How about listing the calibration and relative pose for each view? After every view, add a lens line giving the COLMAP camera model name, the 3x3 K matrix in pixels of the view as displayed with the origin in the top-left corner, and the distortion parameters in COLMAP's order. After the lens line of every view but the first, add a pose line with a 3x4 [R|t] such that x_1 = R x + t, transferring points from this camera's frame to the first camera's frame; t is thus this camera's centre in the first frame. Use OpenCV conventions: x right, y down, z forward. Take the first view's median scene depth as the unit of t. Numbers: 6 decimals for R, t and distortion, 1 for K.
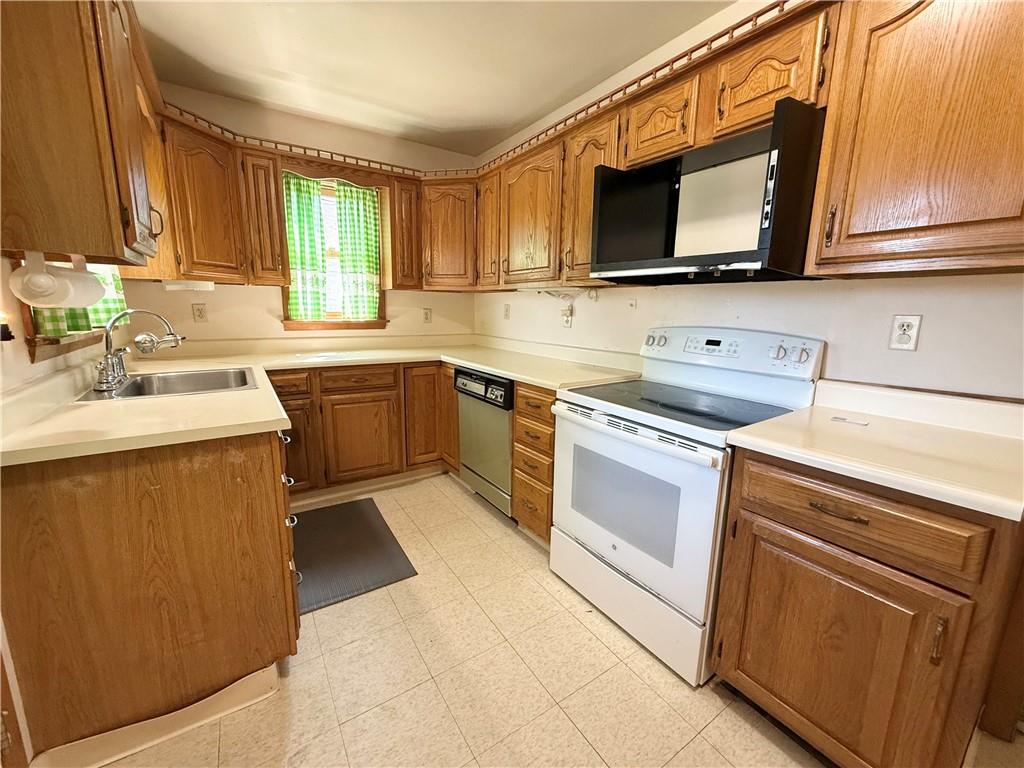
lens RADIAL K [[412.5, 0, 512.0], [0, 412.5, 384.0], [0, 0, 1]] dist [0.000743, -0.000001]
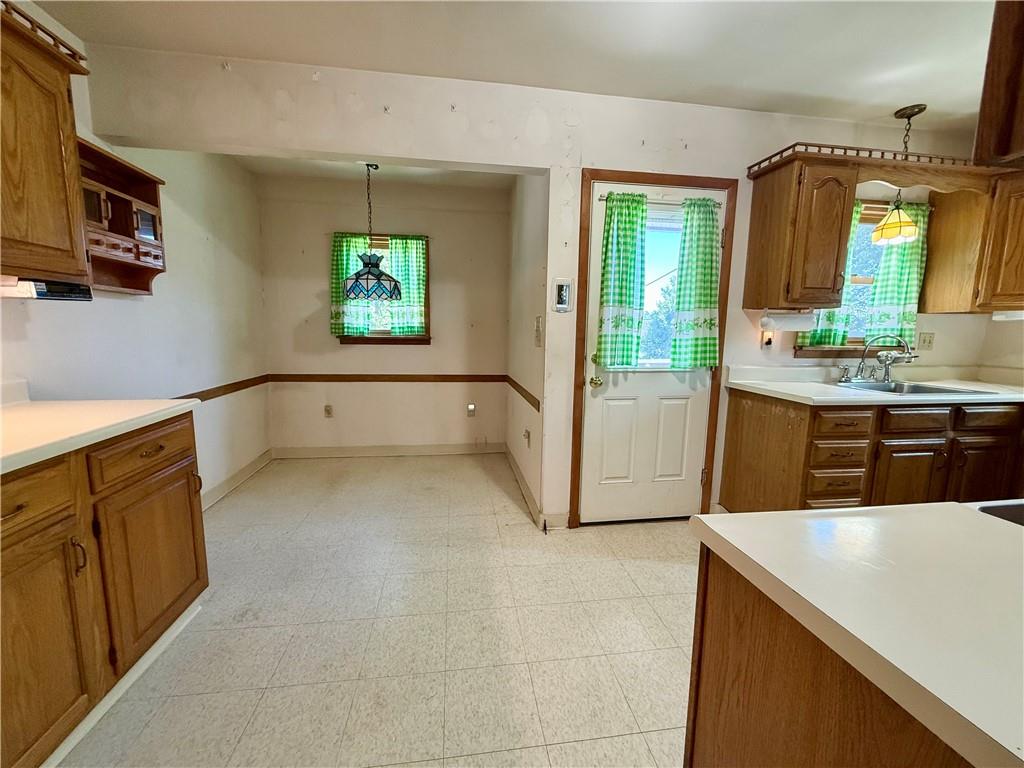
lens RADIAL K [[412.5, 0, 512.0], [0, 412.5, 384.0], [0, 0, 1]] dist [0.000743, -0.000001]
pose [[-0.429090, 0.100114, -0.897696, 1.015876], [-0.185786, 0.962807, 0.196180, -0.049539], [0.883948, 0.250958, -0.394531, 0.435972]]
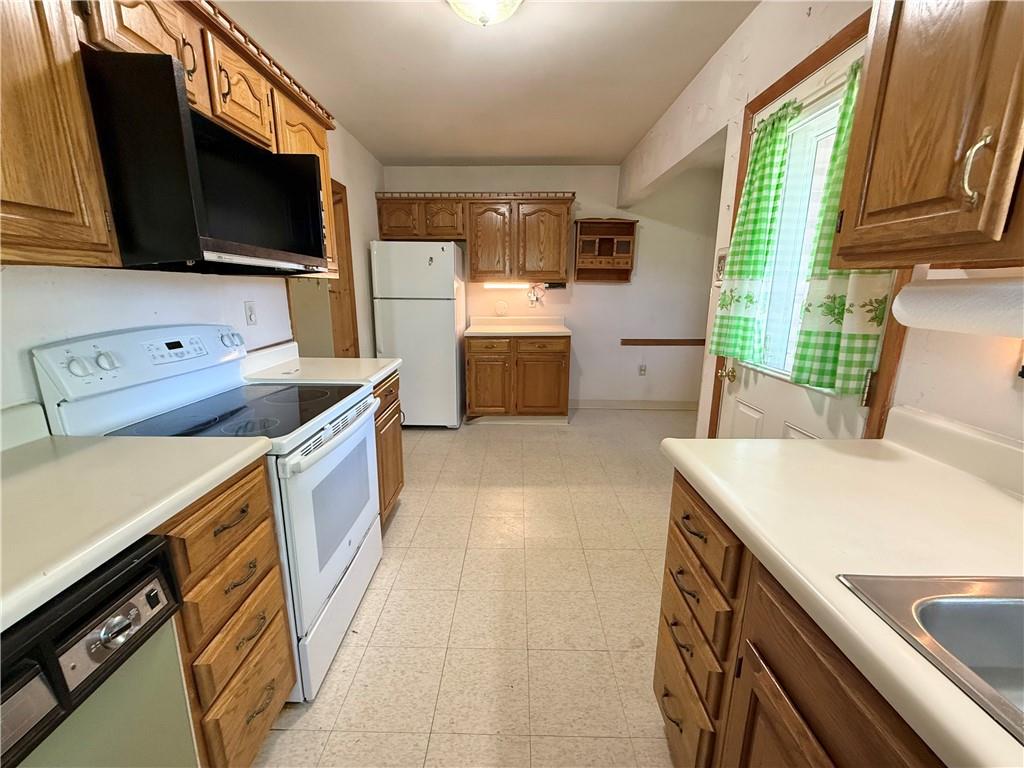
lens RADIAL K [[412.5, 0, 512.0], [0, 412.5, 384.0], [0, 0, 1]] dist [0.000743, -0.000001]
pose [[-0.826489, -0.146965, 0.543431, -0.552596], [0.086257, 0.920864, 0.380224, -0.301224], [-0.556306, 0.361126, -0.748406, 1.353017]]
